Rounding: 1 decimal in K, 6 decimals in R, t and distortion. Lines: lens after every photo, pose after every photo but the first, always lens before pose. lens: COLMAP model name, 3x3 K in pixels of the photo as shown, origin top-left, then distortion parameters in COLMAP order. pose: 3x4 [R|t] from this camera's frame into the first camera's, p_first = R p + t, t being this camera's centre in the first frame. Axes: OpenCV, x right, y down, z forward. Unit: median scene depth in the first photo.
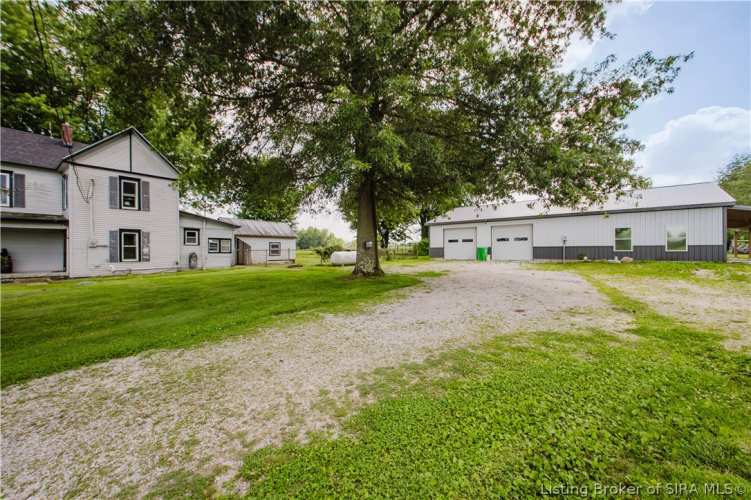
lens RADIAL K [[300.2, 0, 373.2], [0, 300.2, 250.8], [0, 0, 1]] dist [0.007233, -0.000162]
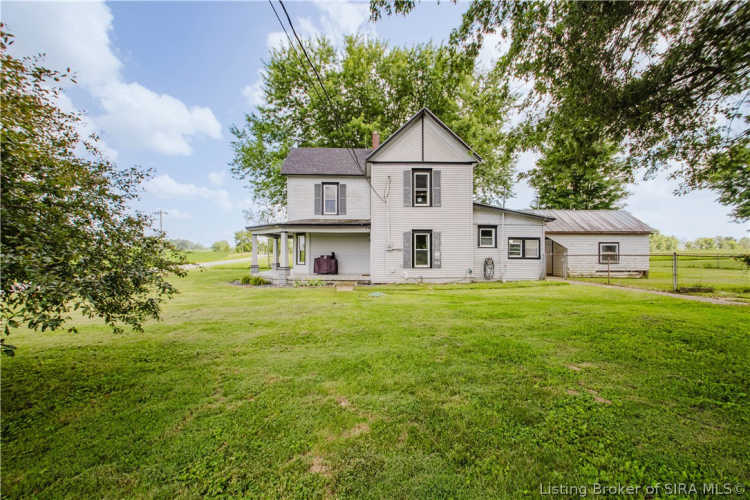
lens RADIAL K [[299.8, 0, 363.1], [0, 299.8, 247.2], [0, 0, 1]] dist [0.007233, -0.000162]
pose [[0.626658, -0.013590, -0.779176, -0.250841], [-0.005359, 0.999749, -0.021747, -0.002550], [0.779276, 0.017803, 0.626428, 0.339709]]
